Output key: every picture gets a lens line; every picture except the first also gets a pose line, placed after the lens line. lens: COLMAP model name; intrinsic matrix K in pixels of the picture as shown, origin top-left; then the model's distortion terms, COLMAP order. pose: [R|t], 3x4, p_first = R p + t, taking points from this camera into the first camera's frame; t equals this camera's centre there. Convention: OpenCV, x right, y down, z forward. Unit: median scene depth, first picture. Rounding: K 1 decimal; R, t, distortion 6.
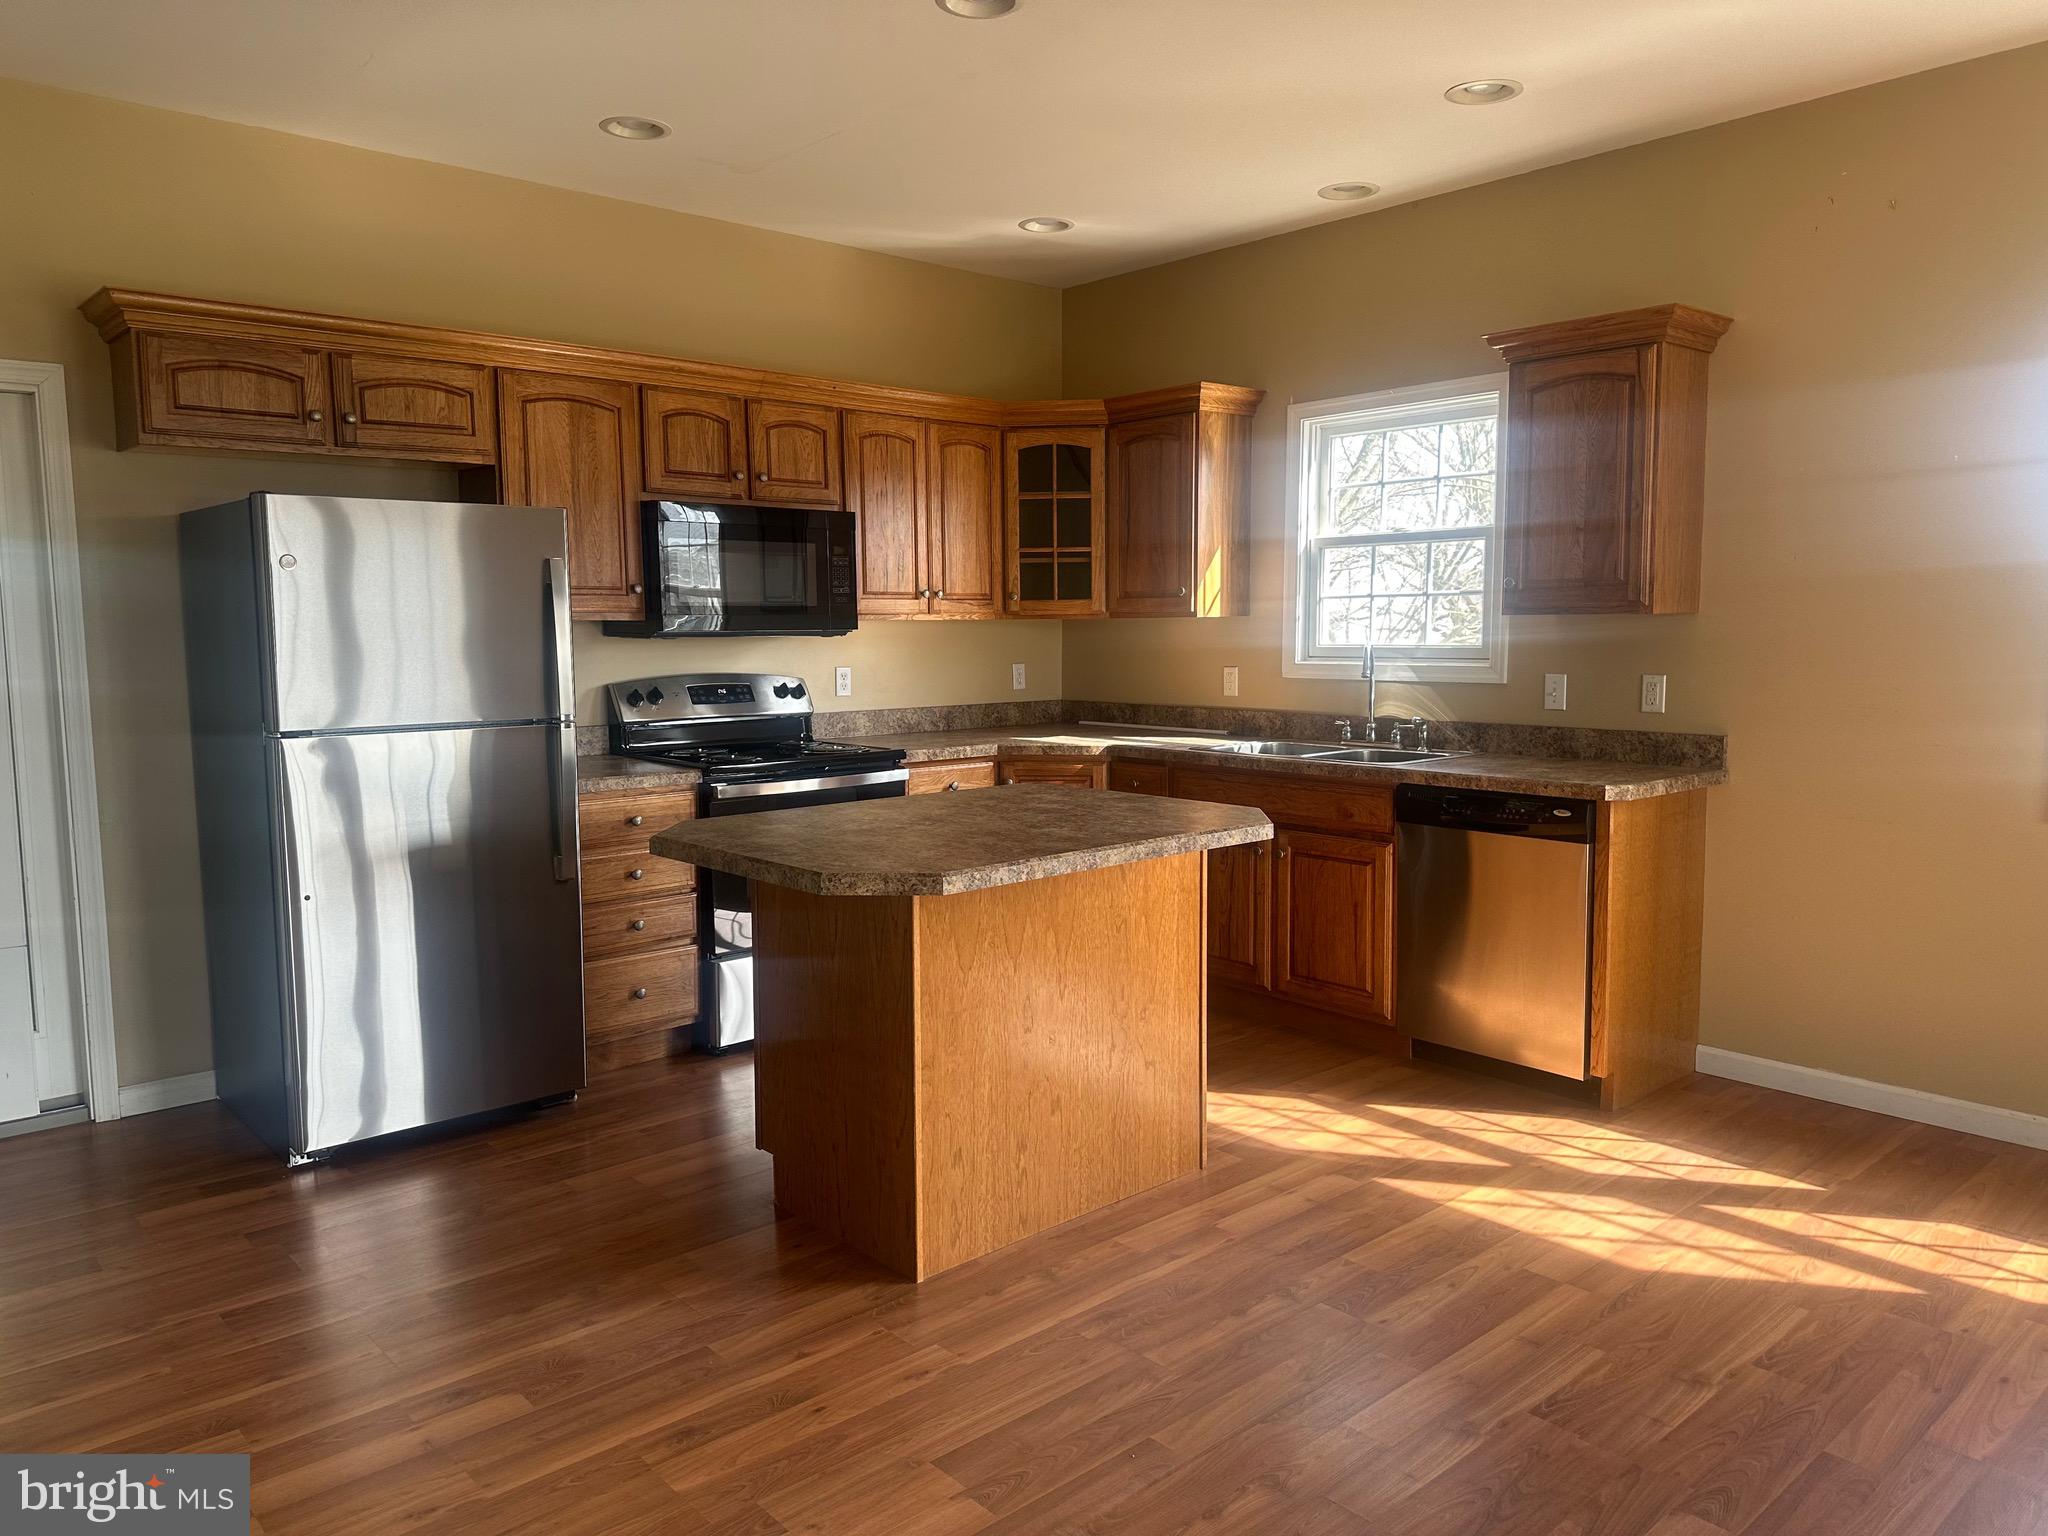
lens RADIAL K [[1447.4, 0, 1024.0], [0, 1447.4, 768.0], [0, 0, 1]] dist [0.129835, -0.194884]
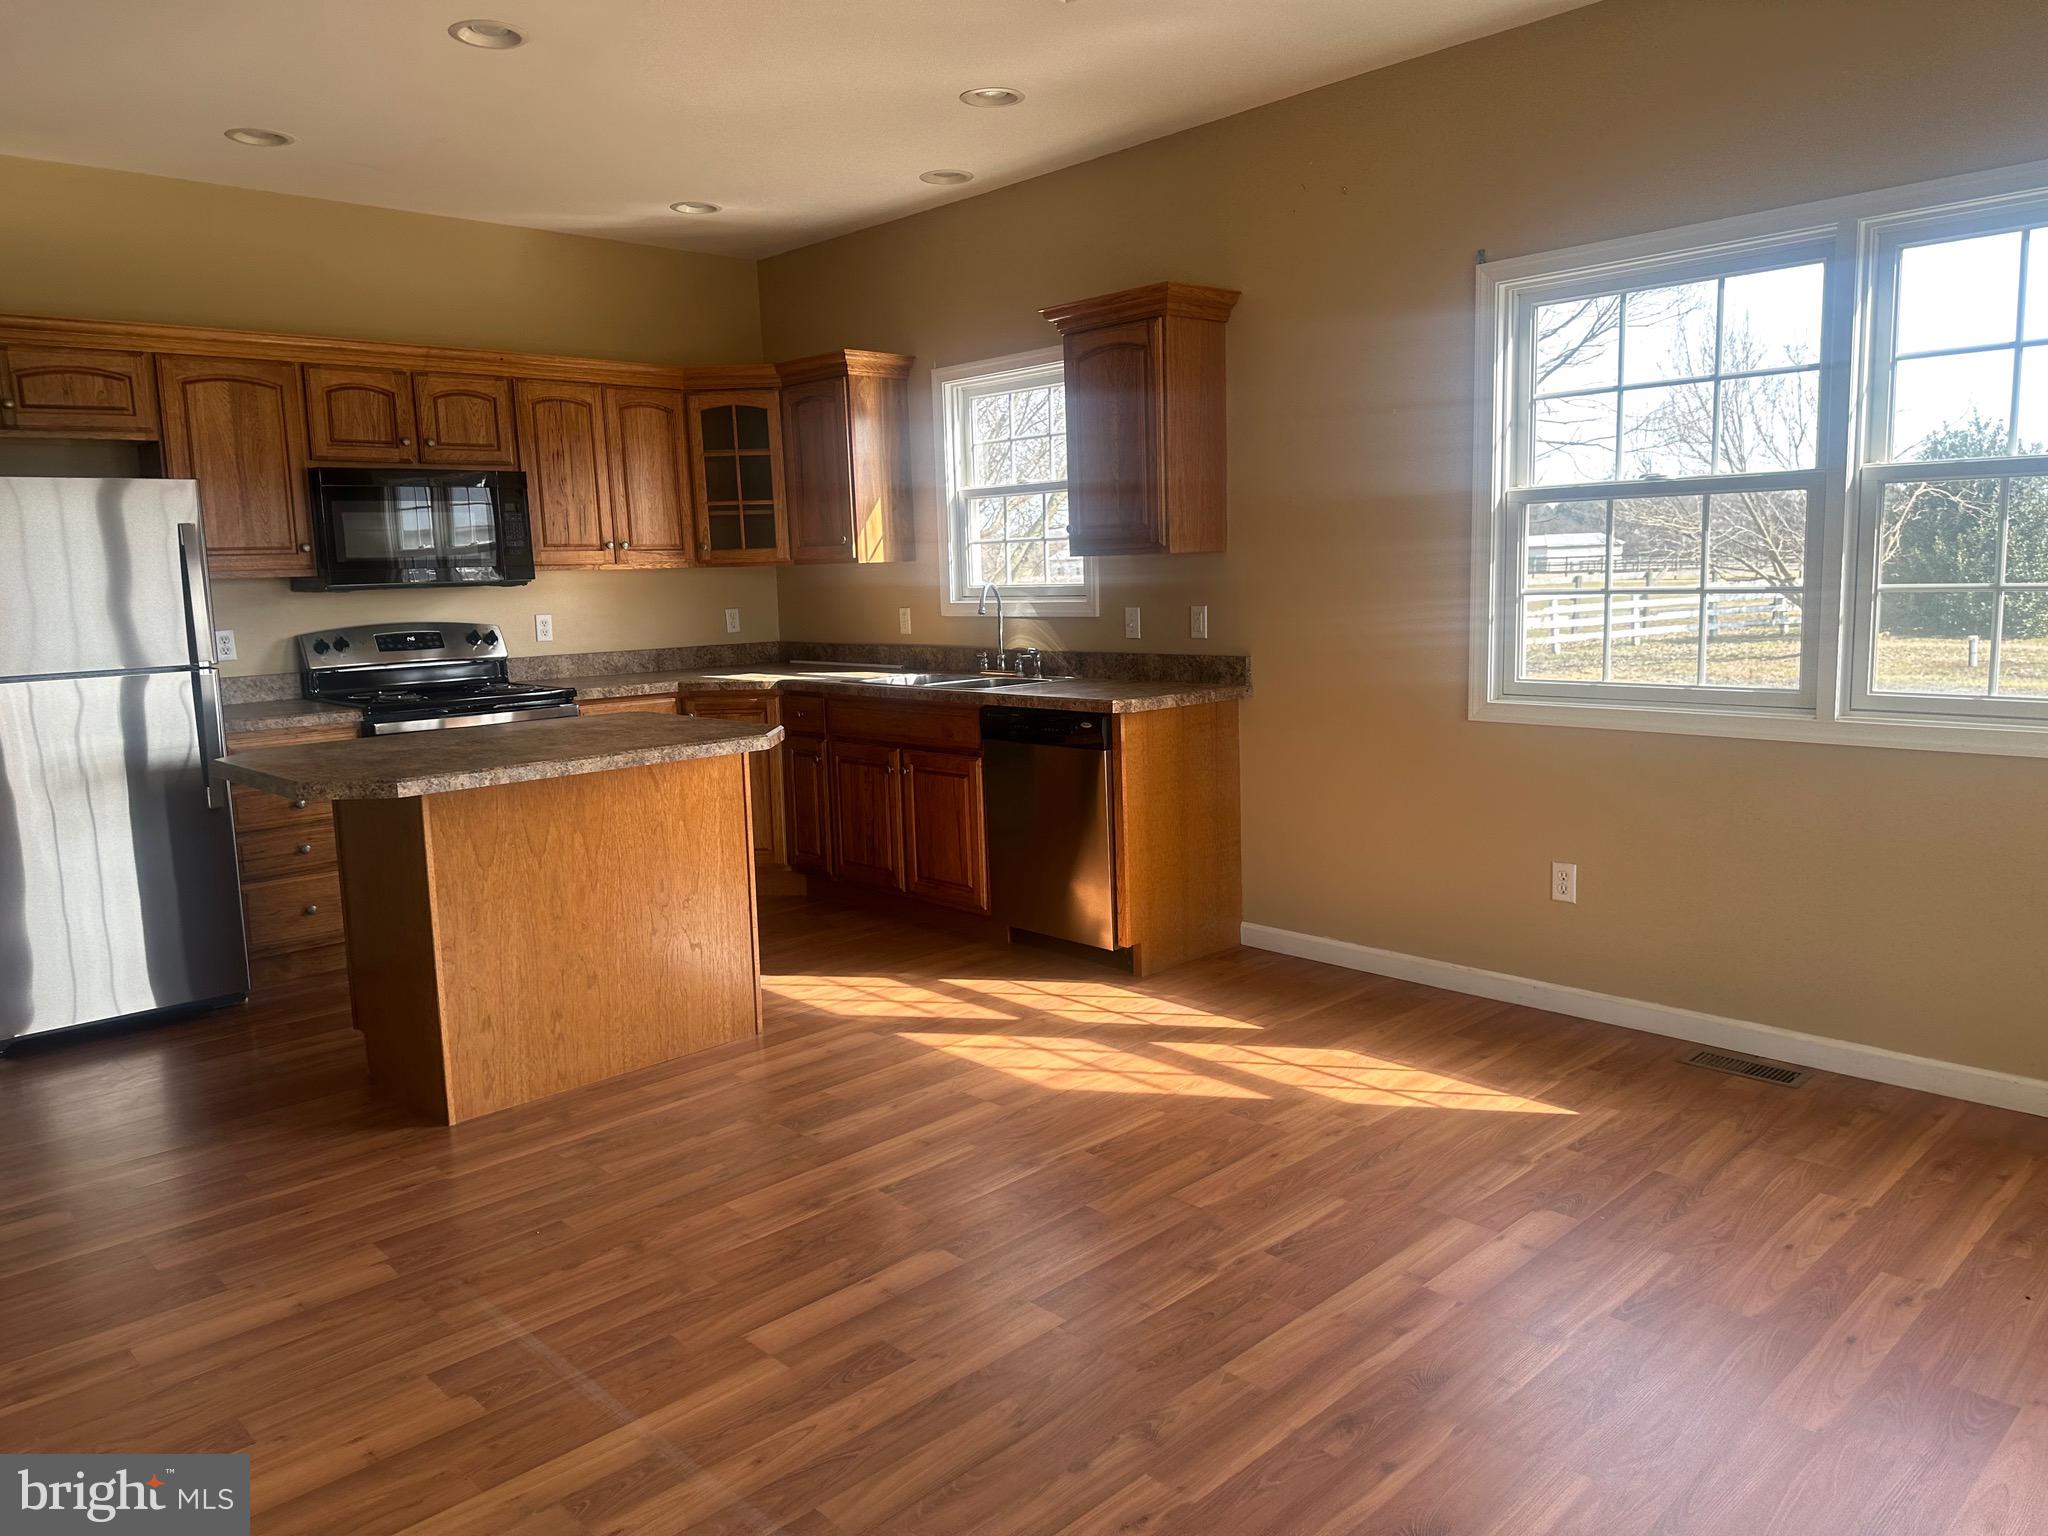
lens RADIAL K [[1442.6, 0, 1026.5], [0, 1442.6, 762.3], [0, 0, 1]] dist [0.163153, -0.287484]
pose [[0.999269, -0.028687, 0.025274, 0.278607], [0.027855, 0.999079, 0.032650, 0.020631], [-0.026187, -0.031922, 0.999147, -0.151592]]
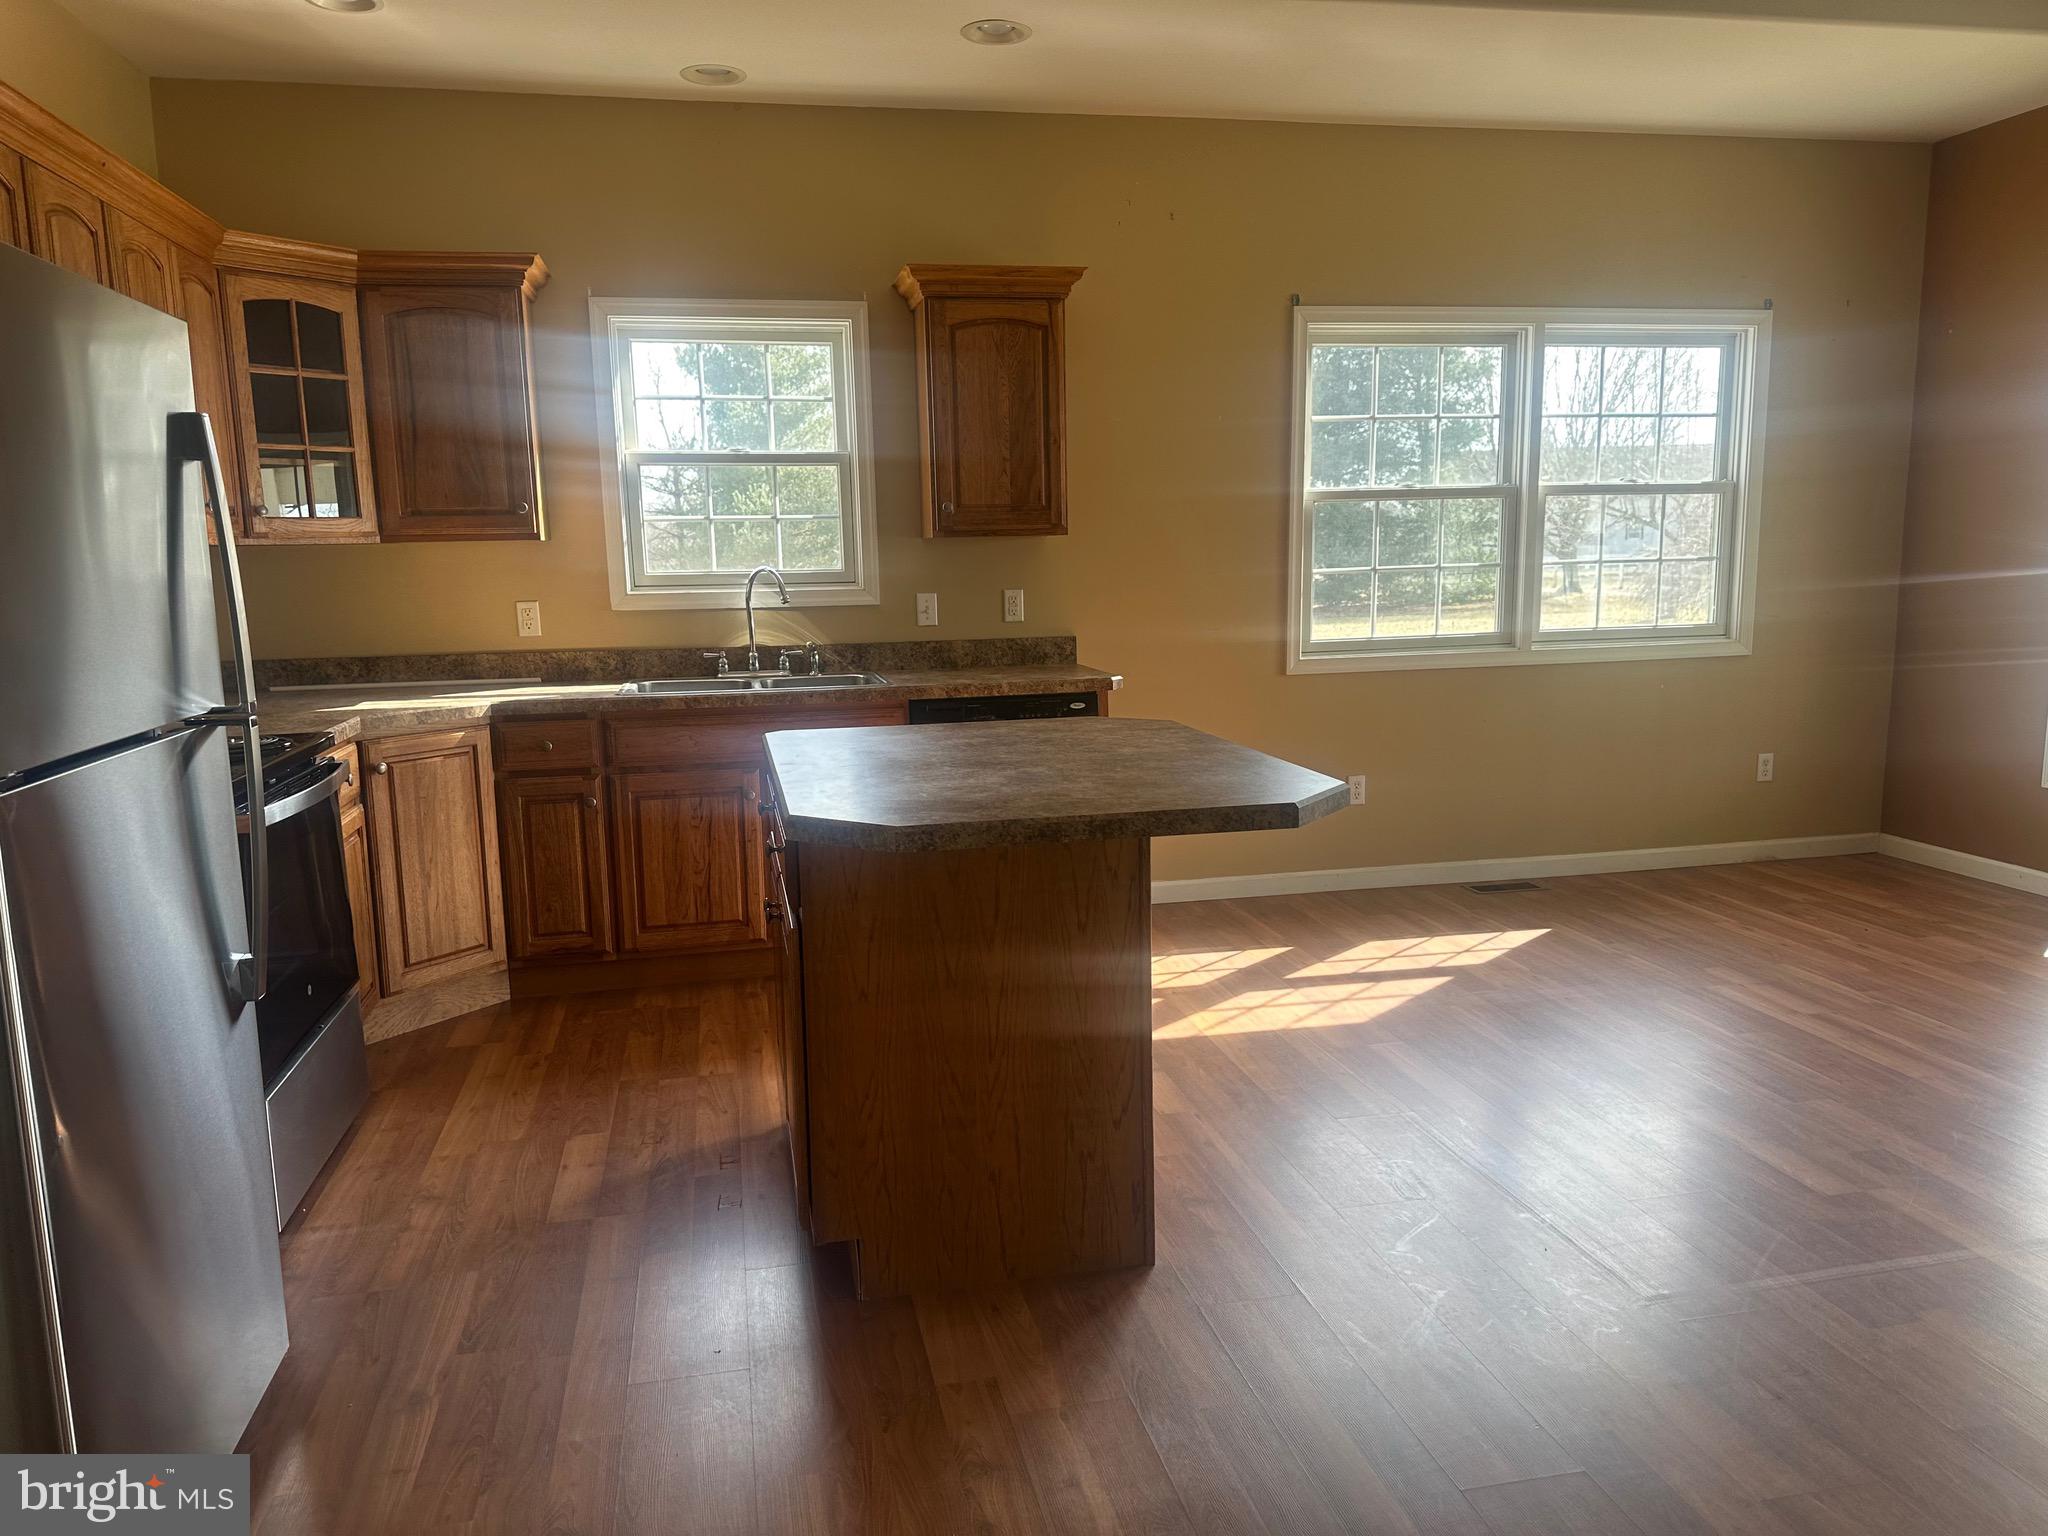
lens RADIAL K [[1435.5, 0, 1027.6], [0, 1435.5, 761.0], [0, 0, 1]] dist [0.227681, -0.427730]
pose [[0.491105, -0.131703, 0.861086, -0.625442], [0.108248, 0.990069, 0.089694, -0.031638], [-0.864348, 0.049161, 0.500485, 0.449245]]
